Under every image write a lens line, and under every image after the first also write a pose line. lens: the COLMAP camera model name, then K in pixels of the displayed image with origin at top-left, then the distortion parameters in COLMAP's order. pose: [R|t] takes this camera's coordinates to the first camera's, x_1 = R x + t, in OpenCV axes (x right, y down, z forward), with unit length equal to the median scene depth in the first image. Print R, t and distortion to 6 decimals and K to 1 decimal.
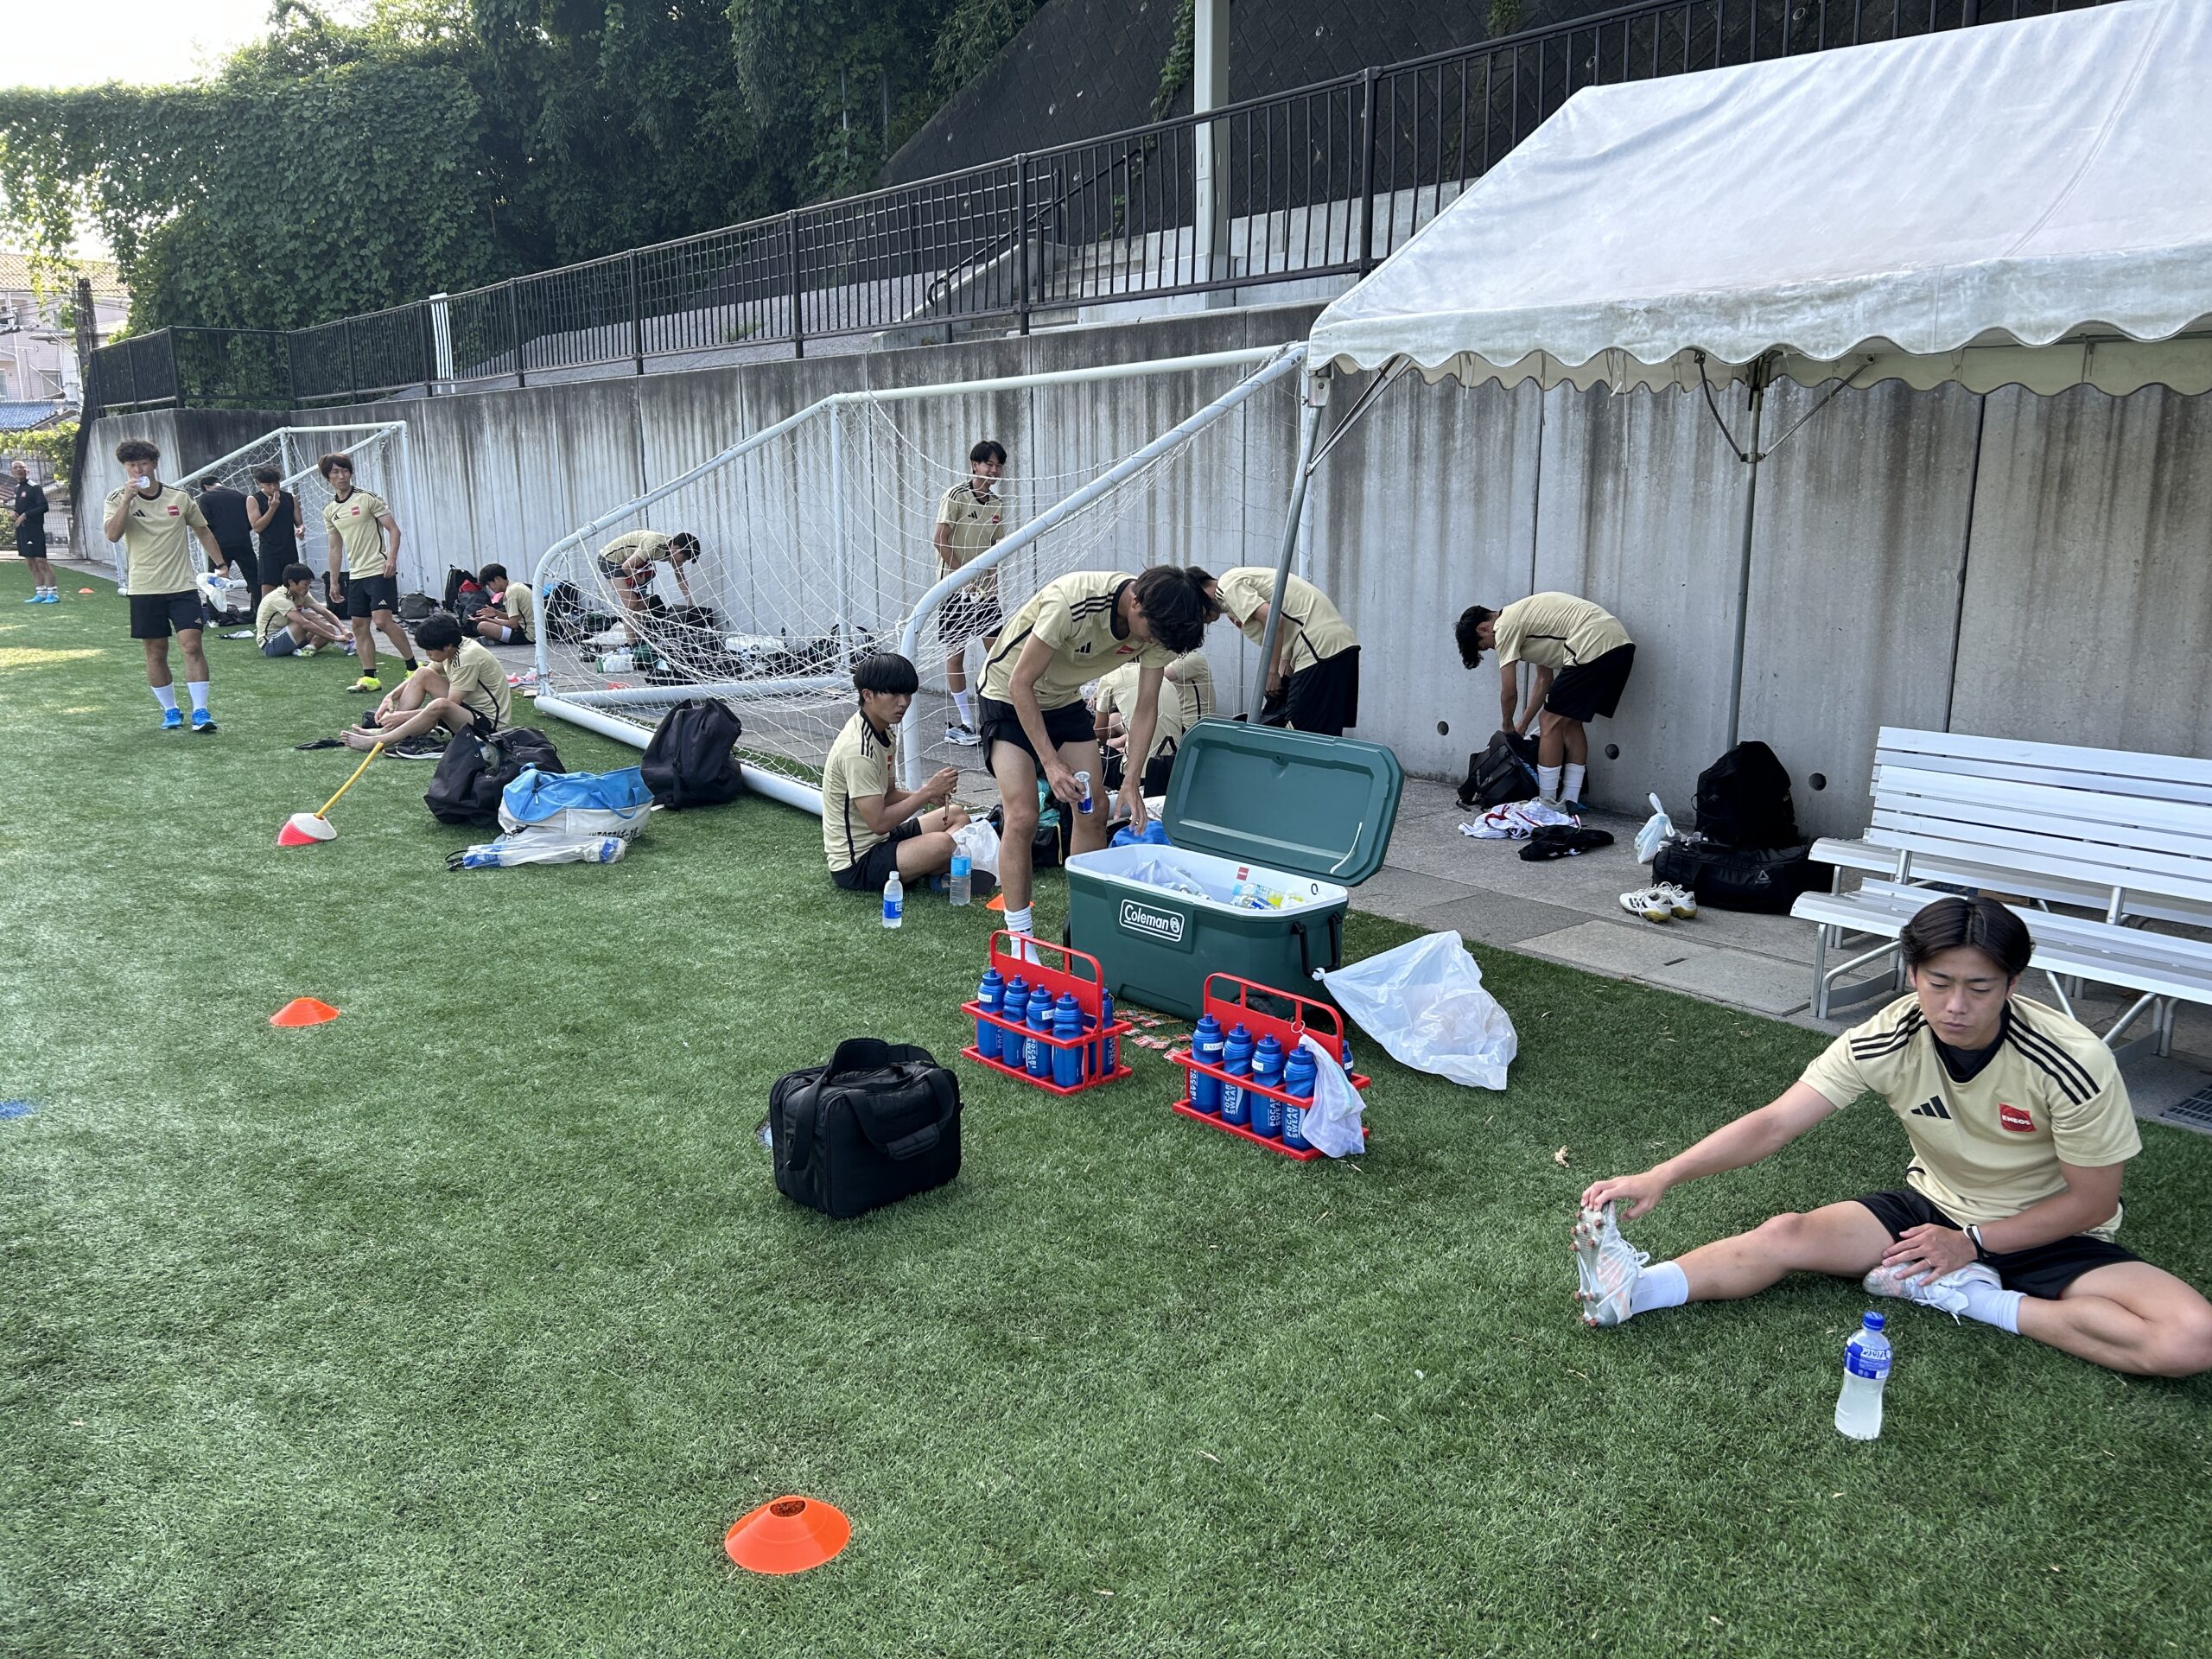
lens RADIAL K [[1661.8, 0, 1113.0], [0, 1661.8, 844.5], [0, 0, 1]] dist [0.053041, -0.056609]
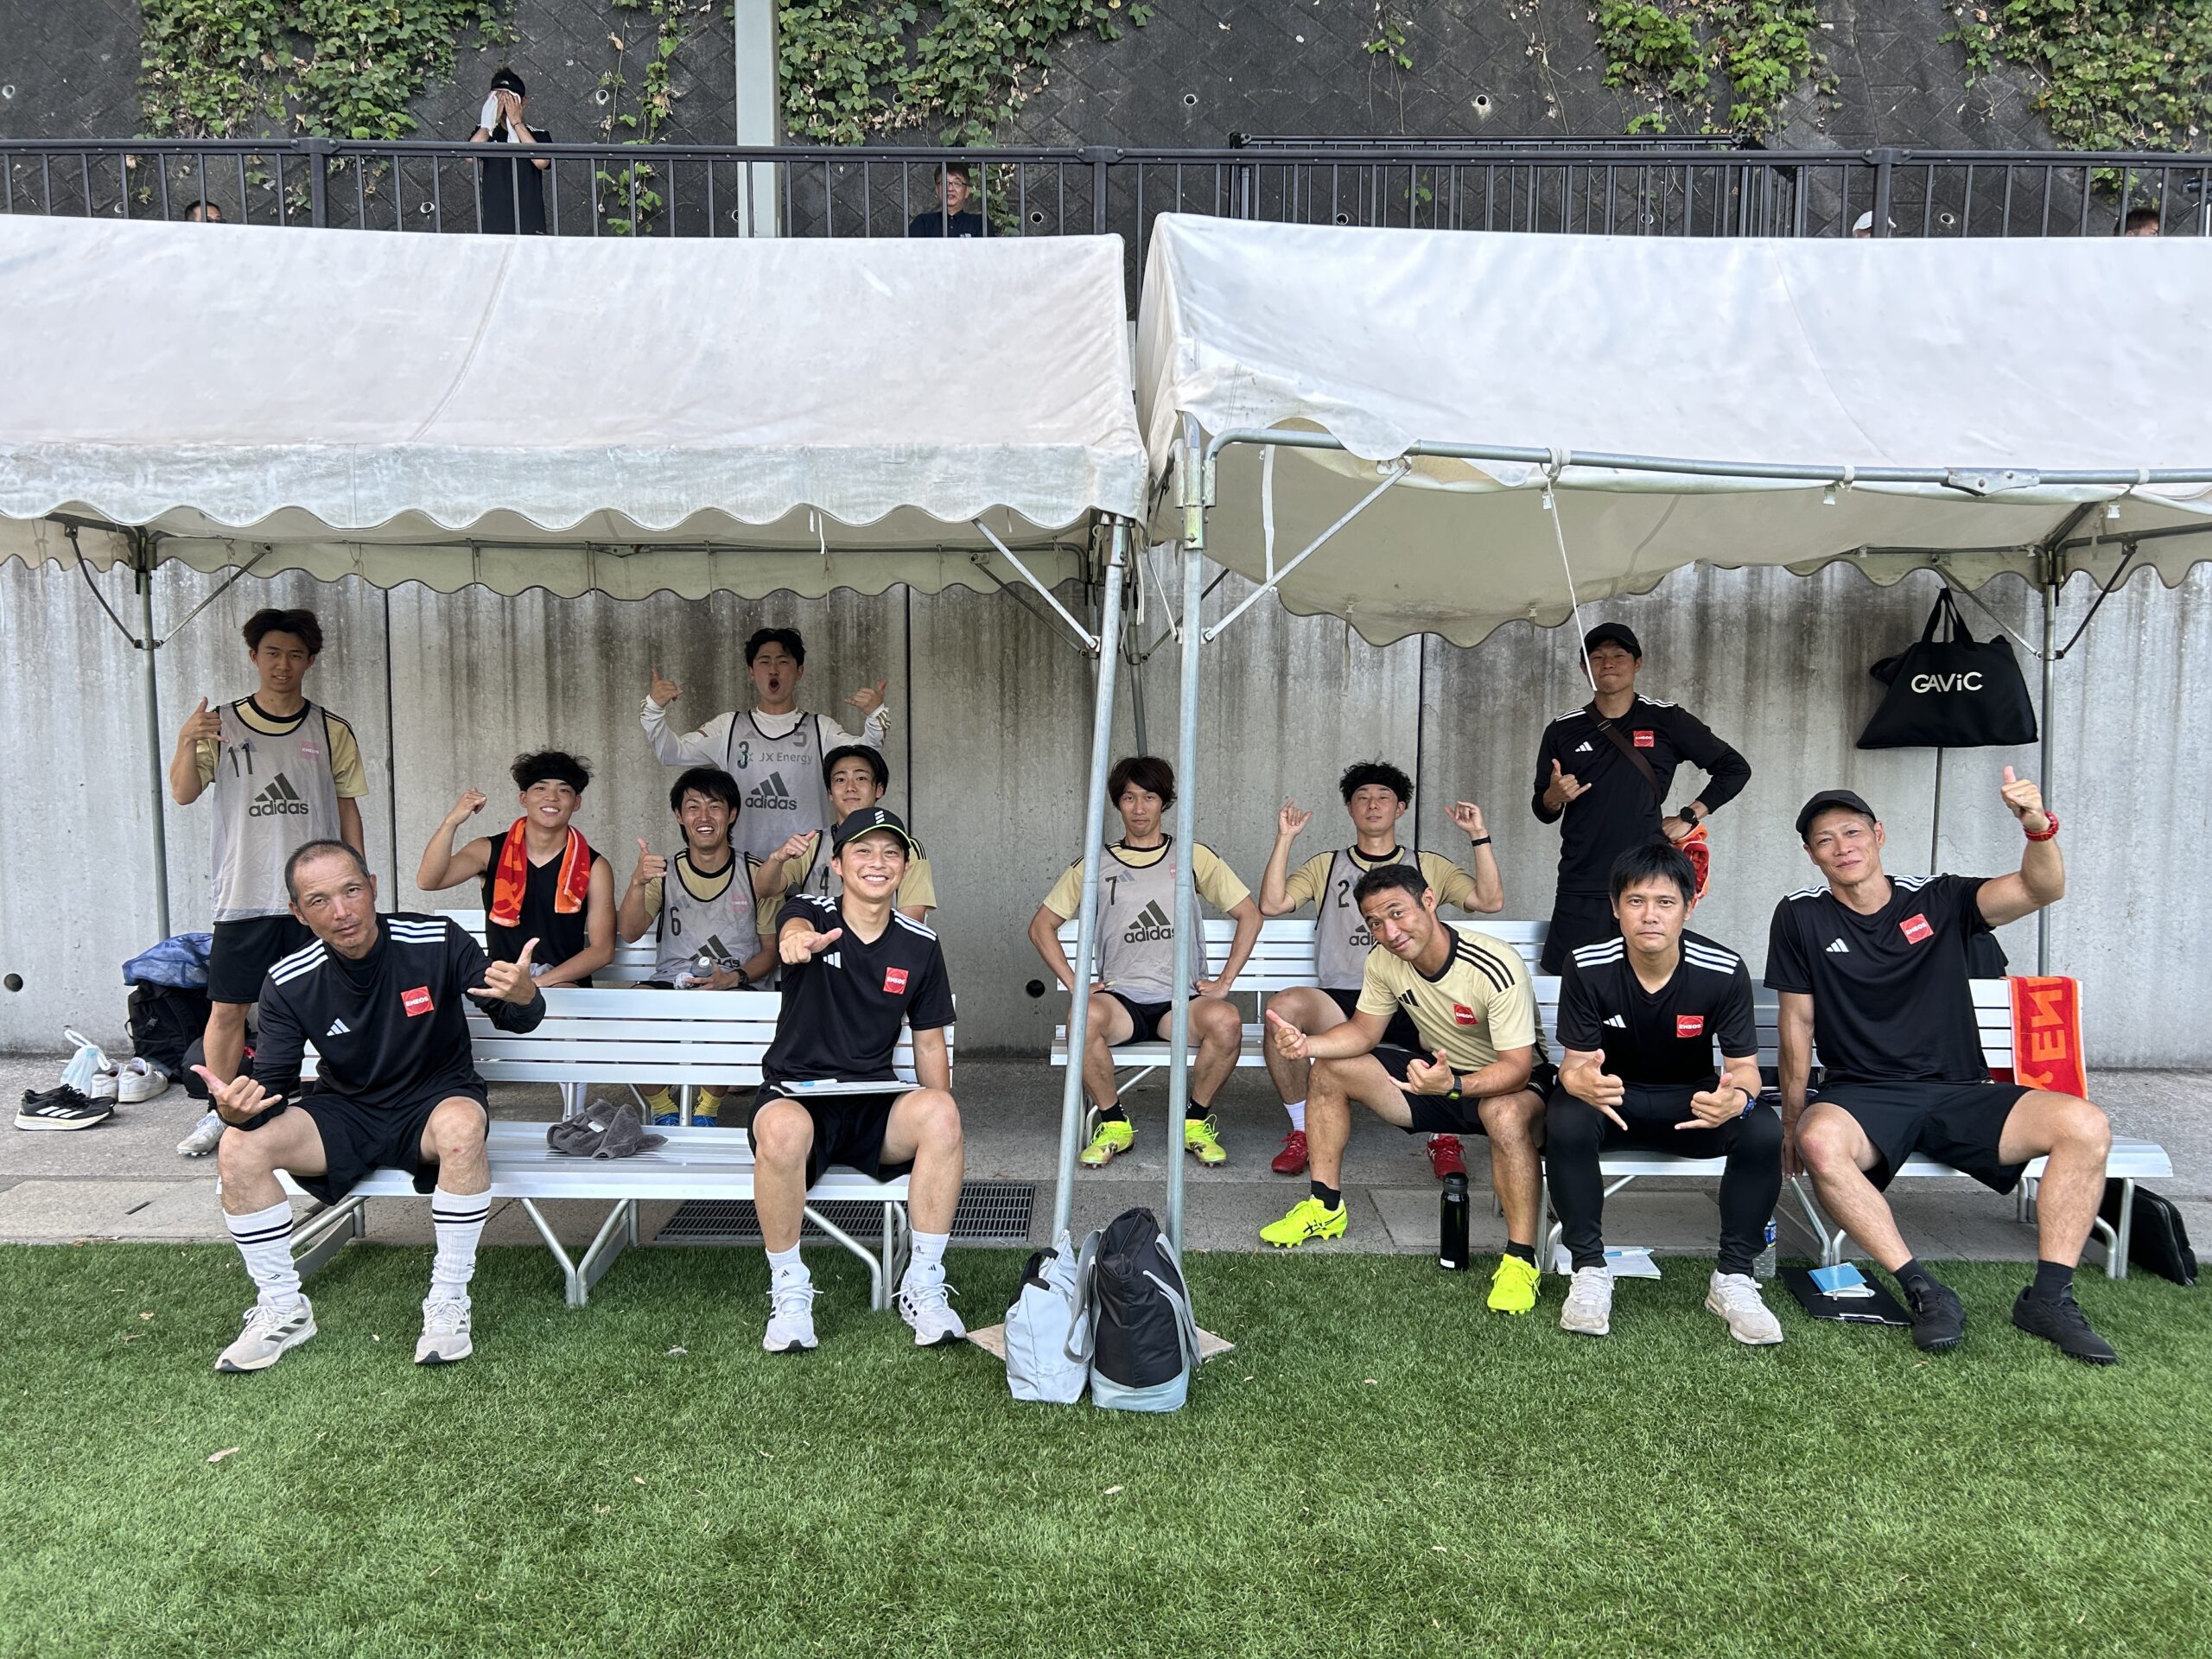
lens RADIAL K [[1661.8, 0, 1103.2], [0, 1661.8, 846.3], [0, 0, 1]] dist [0.053041, -0.056609]
pose [[0.633494, -0.064701, 0.771038, -0.002838], [0.159361, 0.986044, -0.048190, 0.003913], [-0.757159, 0.153401, 0.634963, 0.024682]]
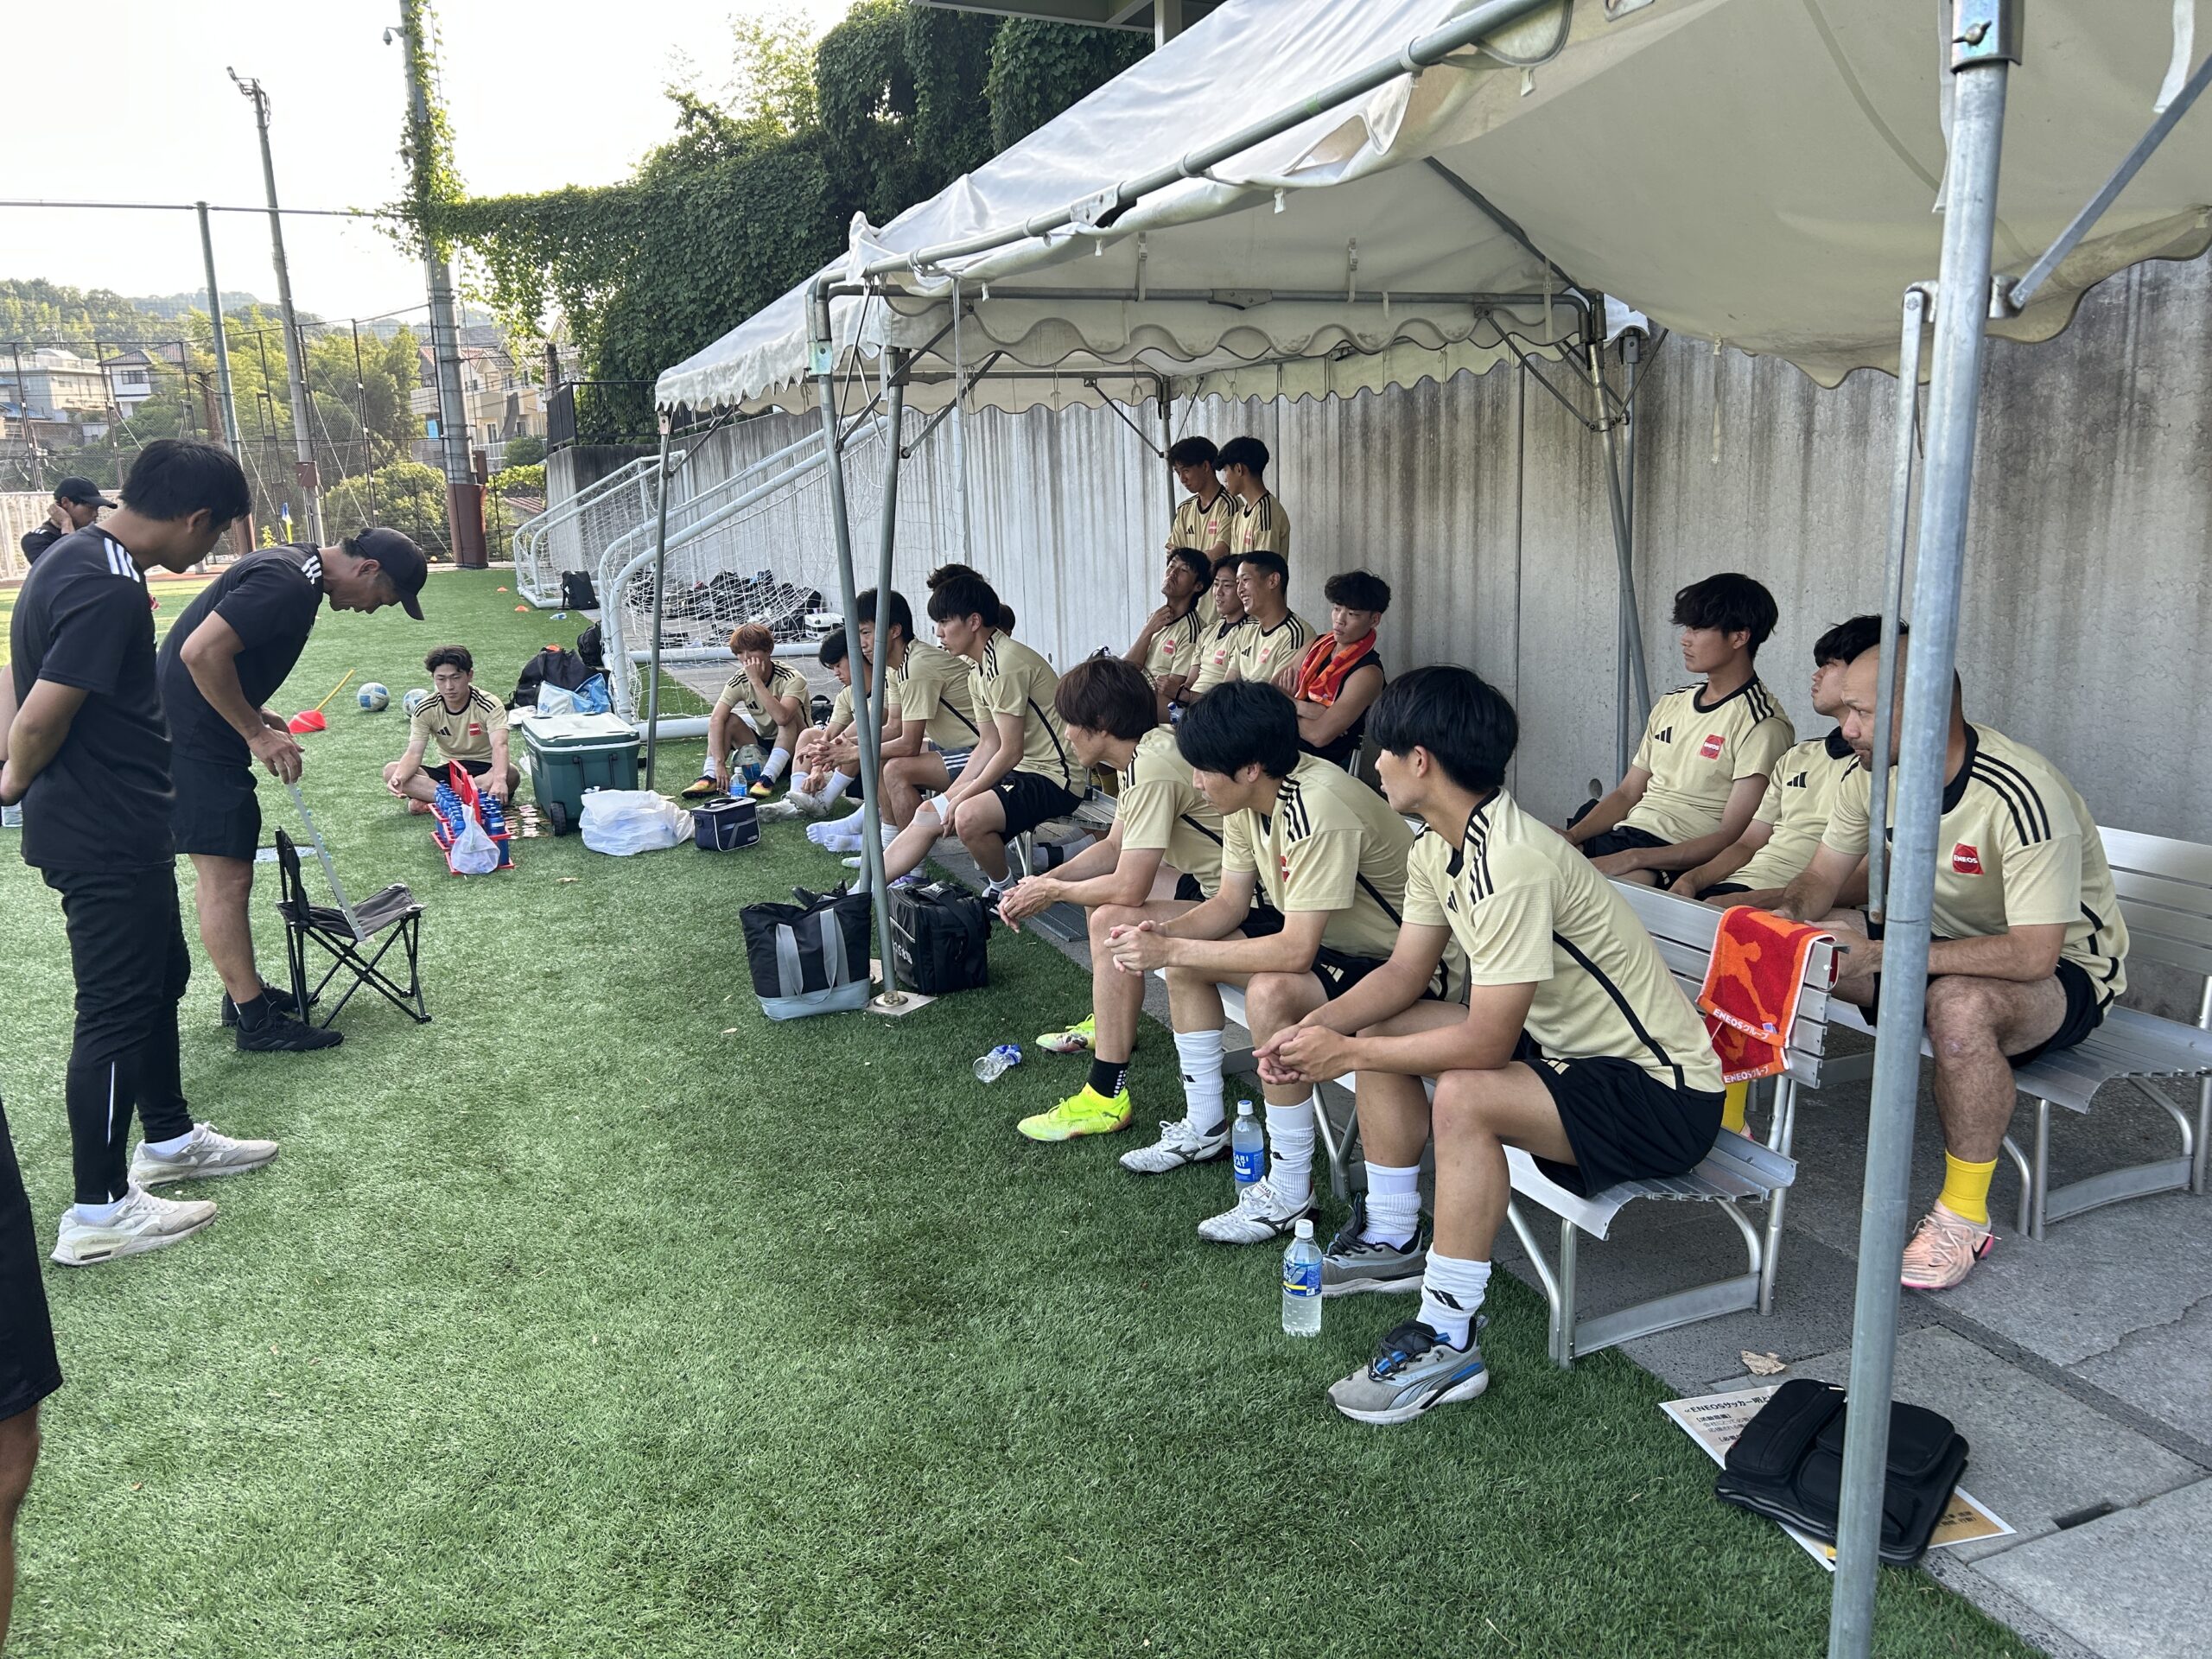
lens RADIAL K [[1661.8, 0, 1091.4], [0, 1661.8, 819.2], [0, 0, 1]] dist [0.053041, -0.056609]
pose [[0.951814, 0.028213, -0.305376, 0.489351], [-0.032632, 0.999423, -0.009374, 0.047176], [0.304935, 0.018887, 0.952186, -0.175461]]
